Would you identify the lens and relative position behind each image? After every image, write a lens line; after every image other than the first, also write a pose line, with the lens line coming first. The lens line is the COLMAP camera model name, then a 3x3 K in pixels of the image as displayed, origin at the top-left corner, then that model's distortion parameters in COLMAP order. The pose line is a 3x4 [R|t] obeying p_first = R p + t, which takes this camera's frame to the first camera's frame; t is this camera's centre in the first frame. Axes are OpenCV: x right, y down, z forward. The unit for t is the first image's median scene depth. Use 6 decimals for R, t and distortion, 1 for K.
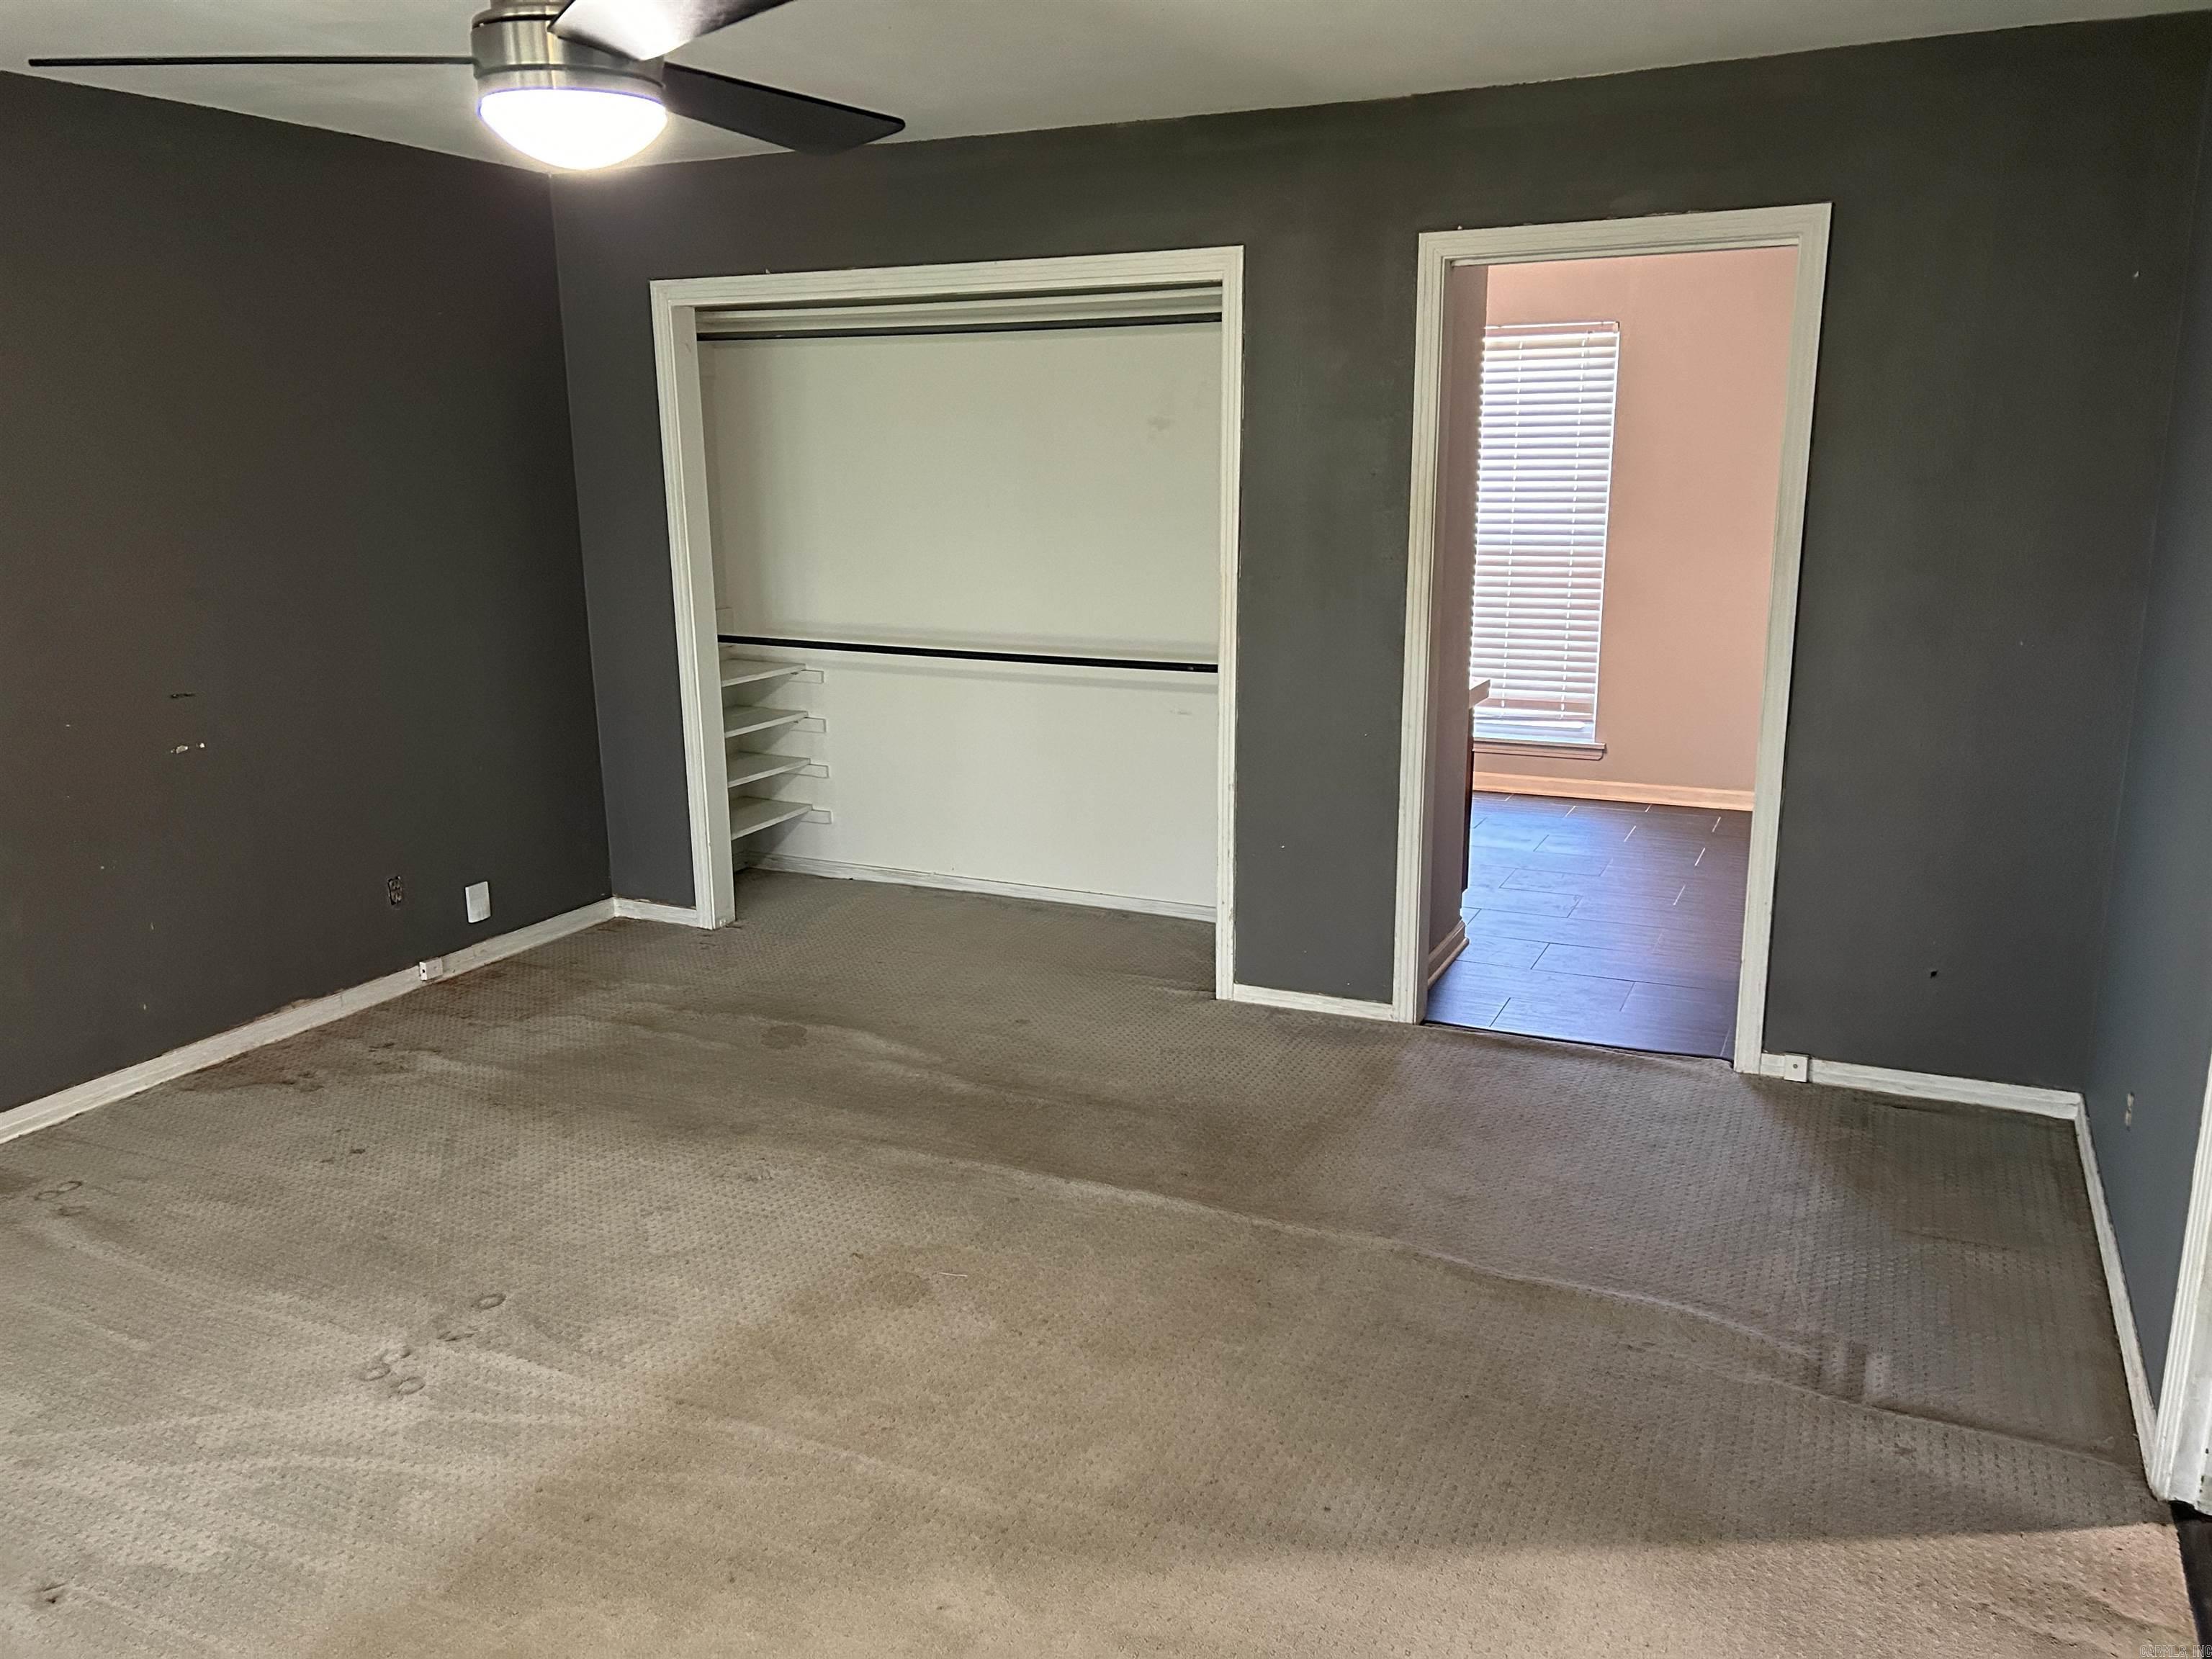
lens RADIAL K [[1665.9, 0, 1111.4], [0, 1665.9, 830.2], [0, 0, 1]] dist [0.038797, -0.009416]
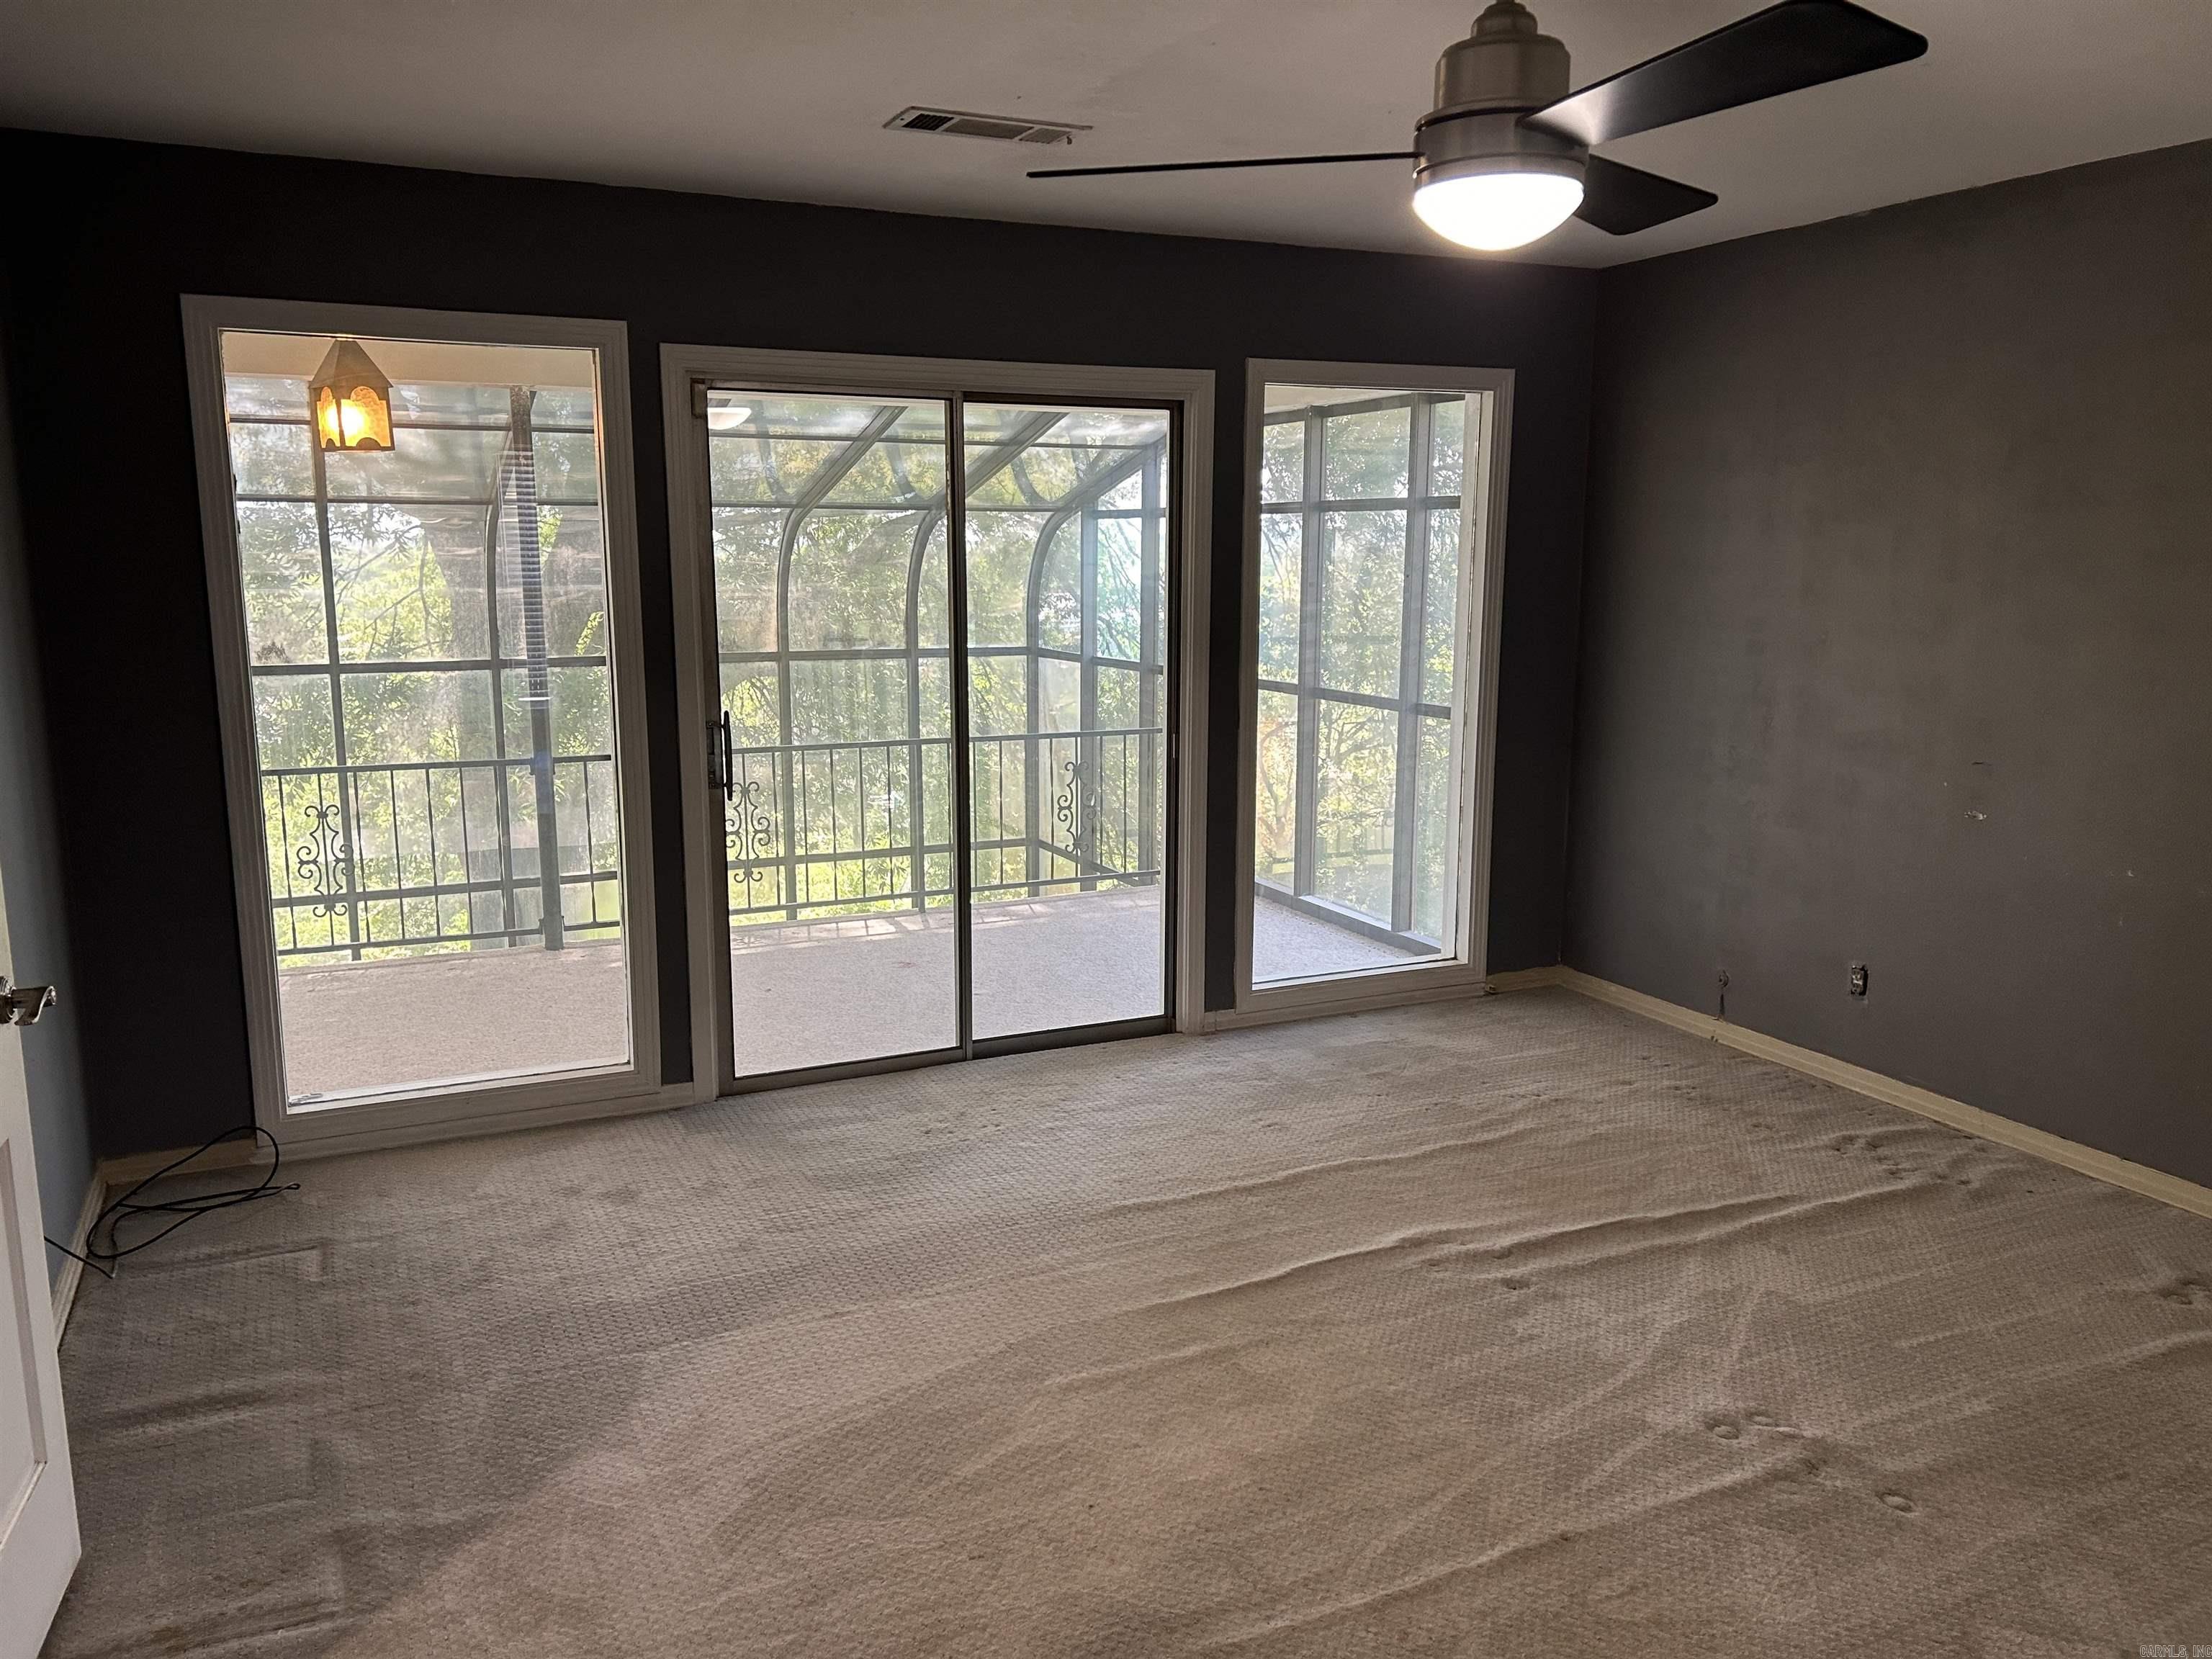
lens RADIAL K [[1665.9, 0, 1119.5], [0, 1665.9, 840.1], [0, 0, 1]] dist [0.038797, -0.009416]
pose [[-0.627927, 0.150967, -0.763490, 0.535367], [-0.178895, 0.926740, 0.330378, -0.270979], [0.757433, 0.344038, -0.554917, 1.173315]]
